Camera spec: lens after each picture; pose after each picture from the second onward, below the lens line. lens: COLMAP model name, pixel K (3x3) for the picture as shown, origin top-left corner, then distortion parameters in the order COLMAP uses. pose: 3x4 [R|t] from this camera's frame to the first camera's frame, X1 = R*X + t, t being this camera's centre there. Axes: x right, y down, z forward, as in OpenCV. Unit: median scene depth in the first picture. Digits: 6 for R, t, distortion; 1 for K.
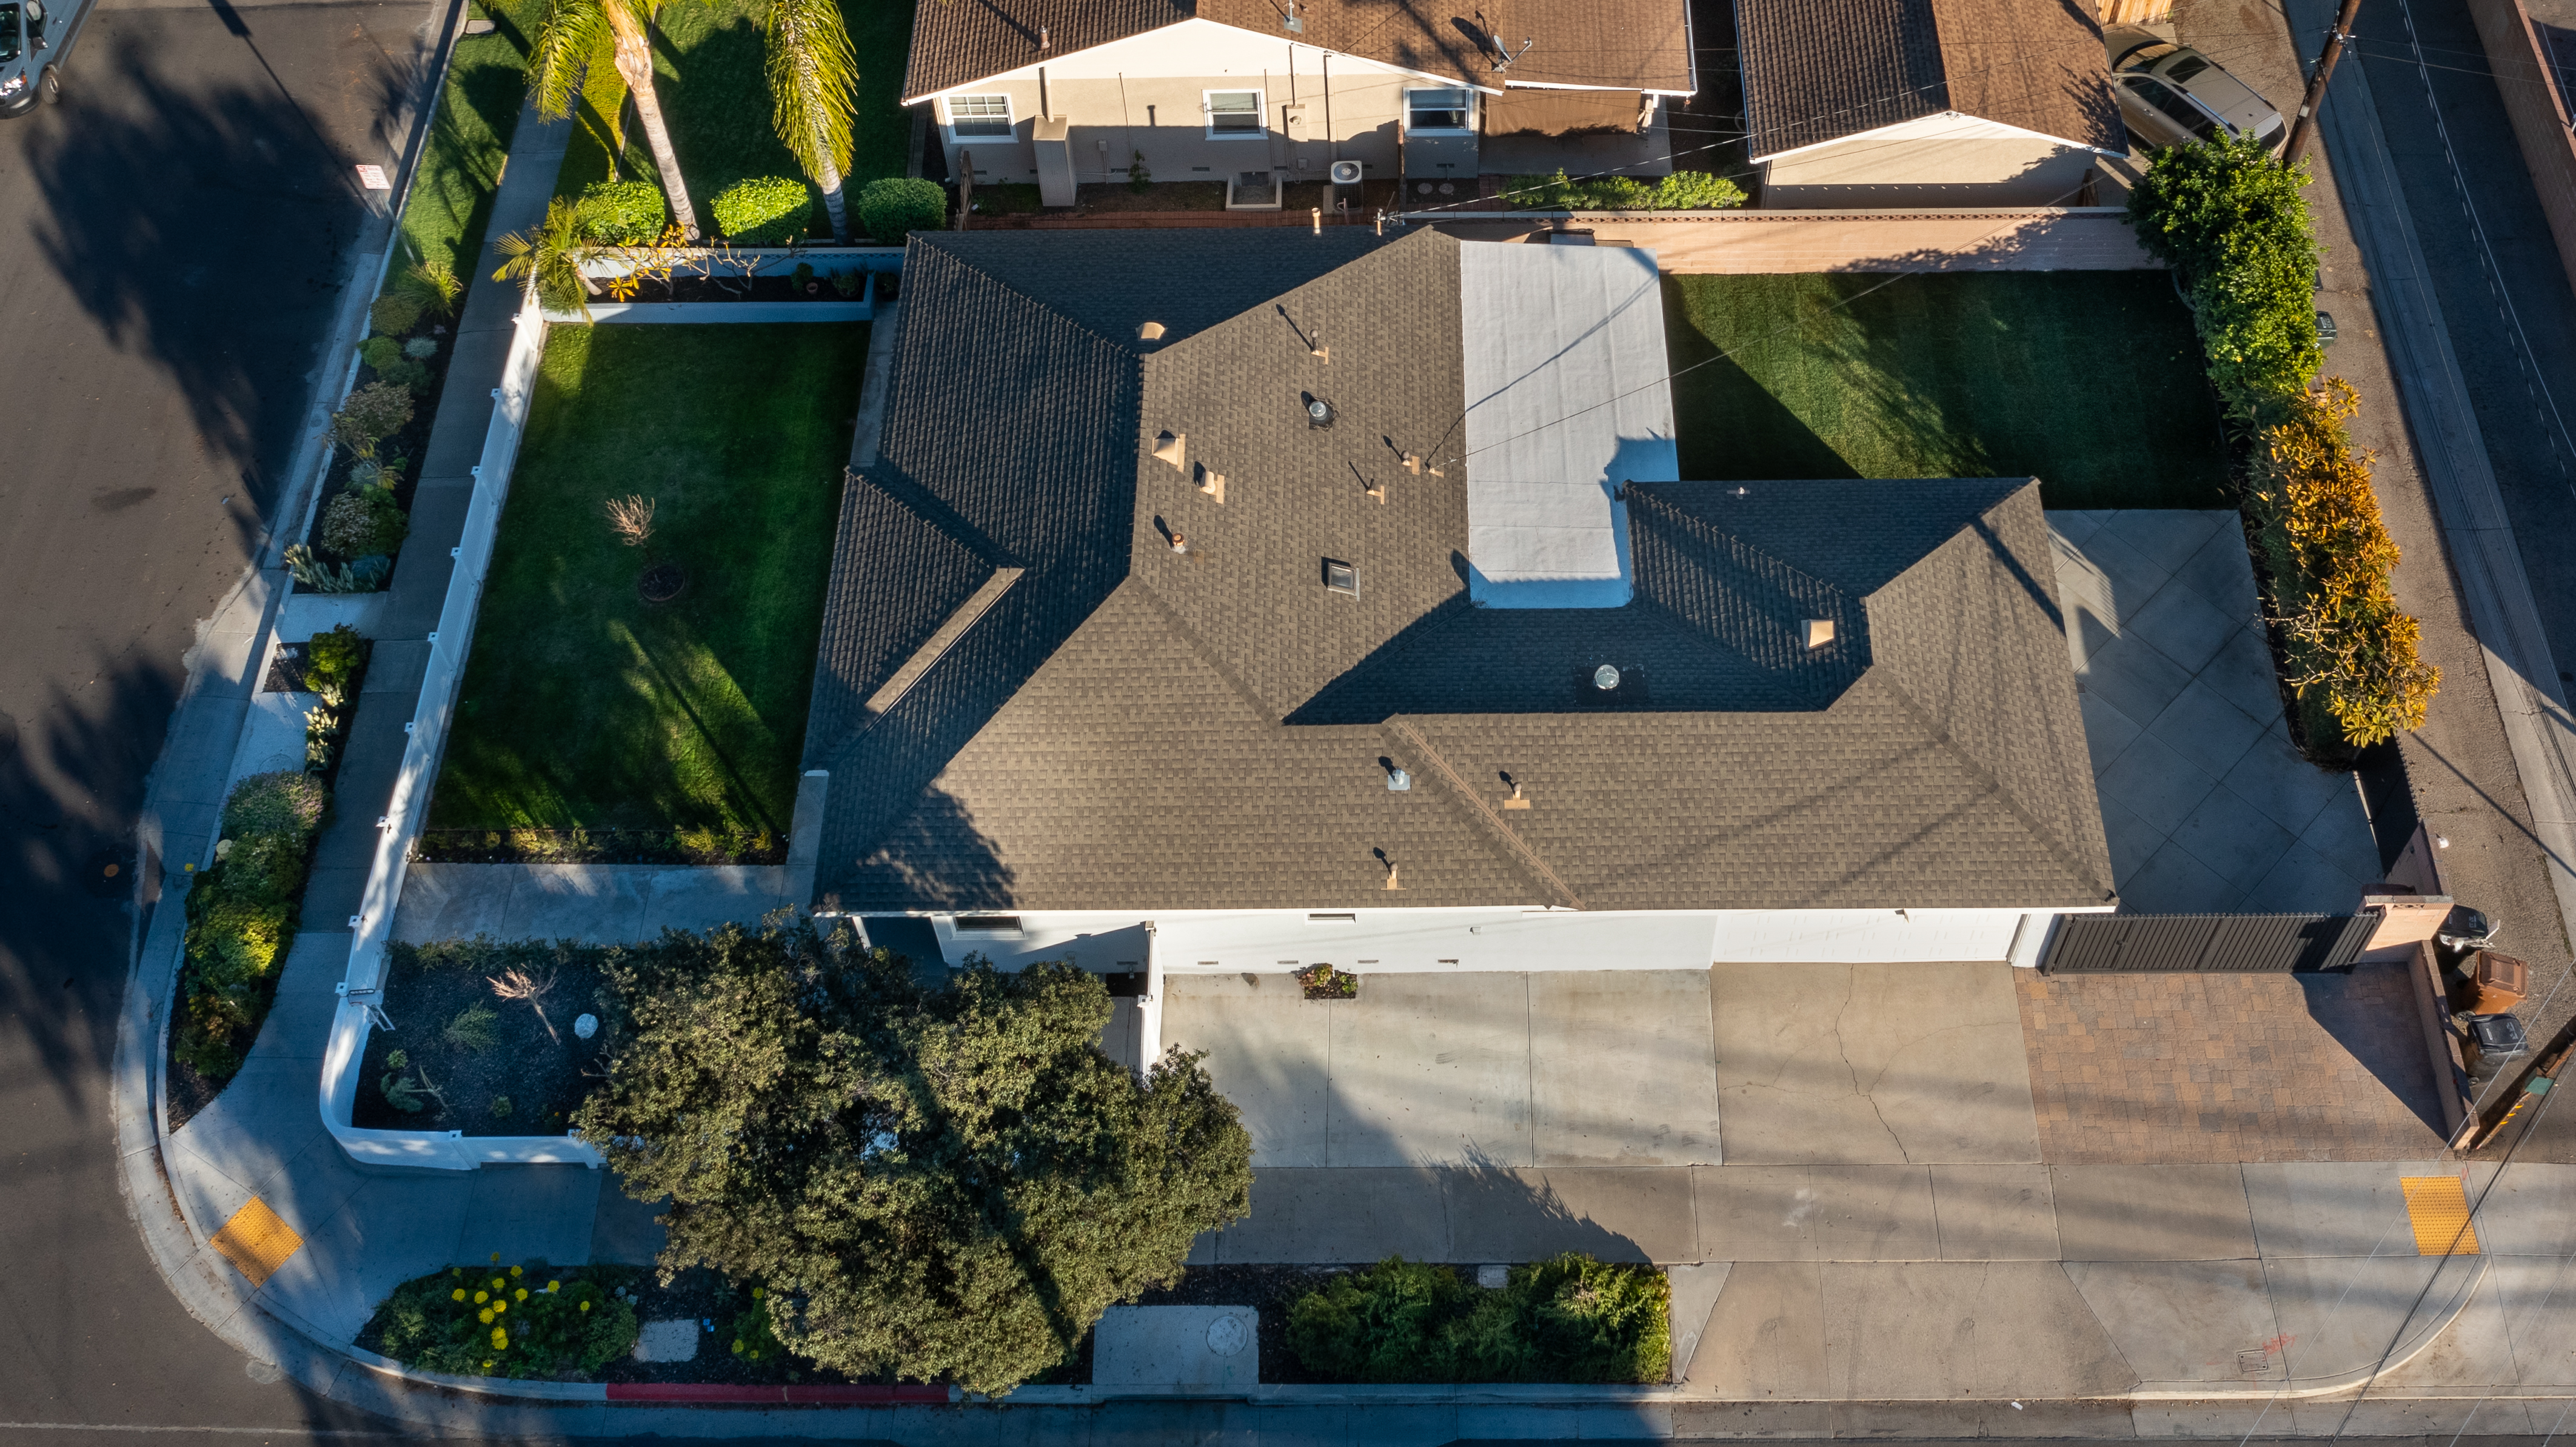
lens RADIAL K [[2559.8, 0, 1288.0], [0, 2559.8, 723.5], [0, 0, 1]] dist [-0.001698, 0.001287]
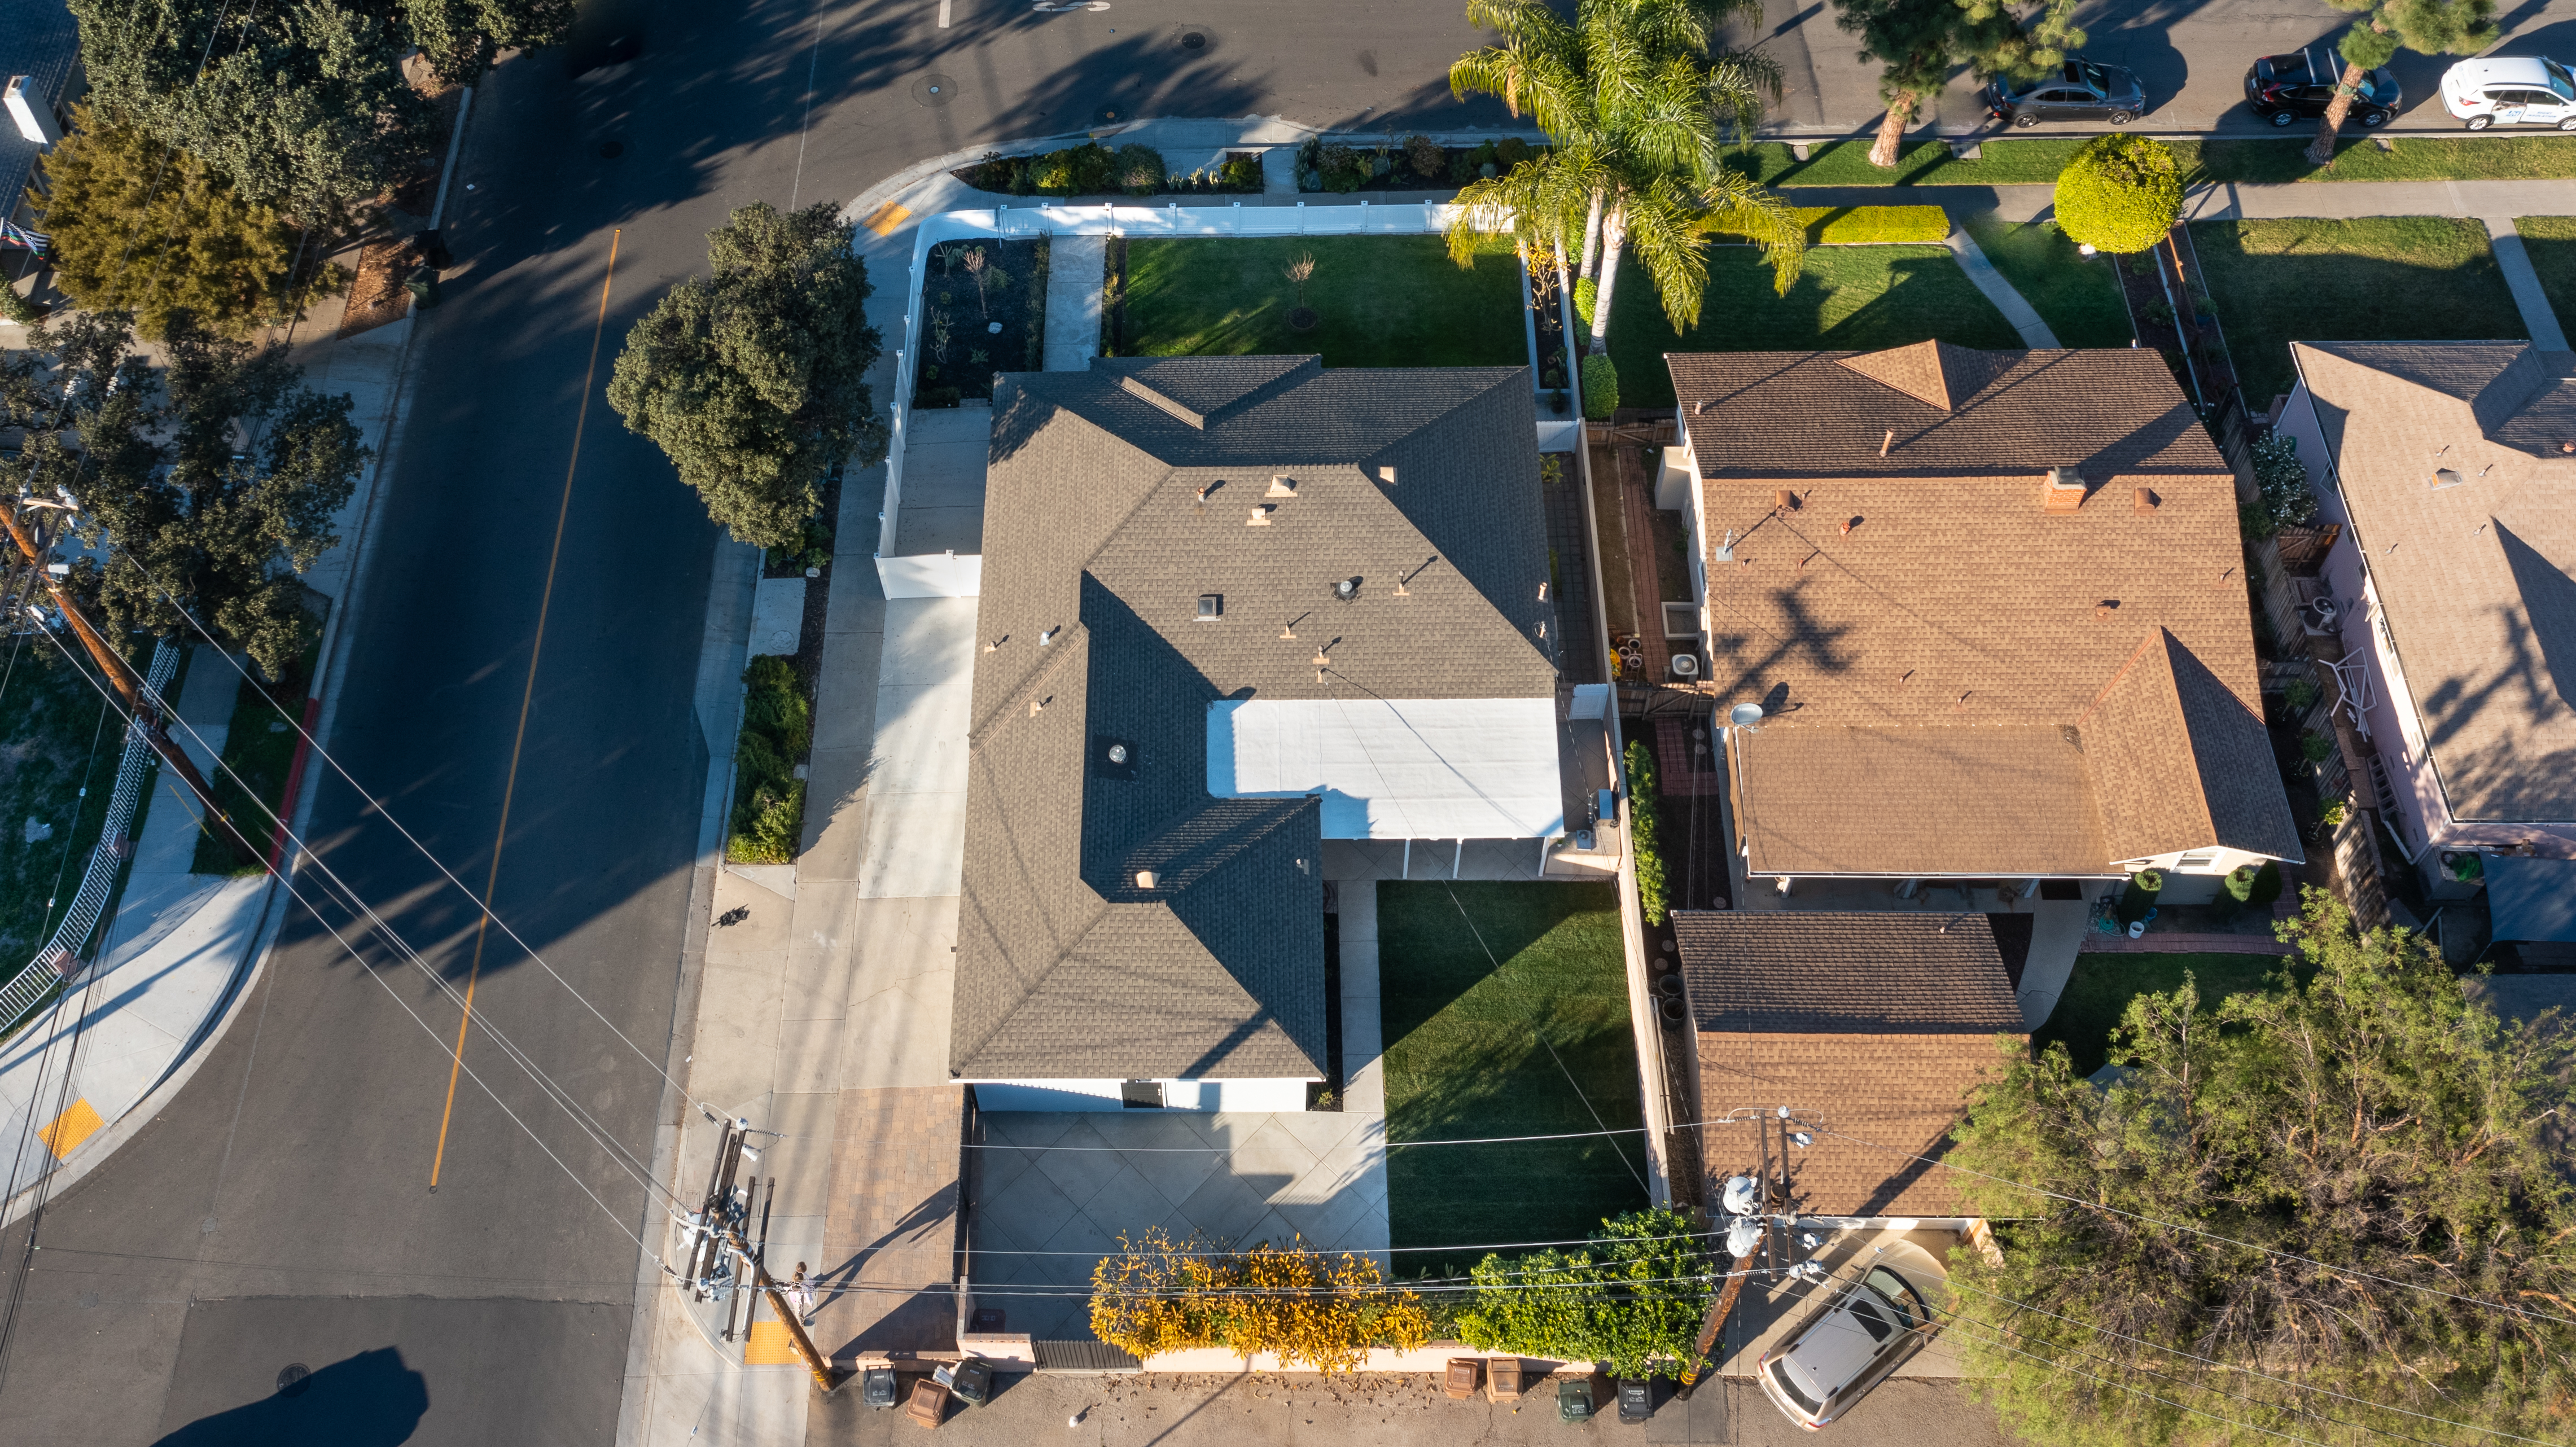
lens RADIAL K [[2559.8, 0, 1288.0], [0, 2559.8, 723.5], [0, 0, 1]] dist [-0.001698, 0.001287]
pose [[-0.011564, 0.842260, -0.538948, 0.883051], [-0.808011, 0.309641, 0.501239, -0.822882], [0.589054, 0.441272, 0.676974, 0.045990]]
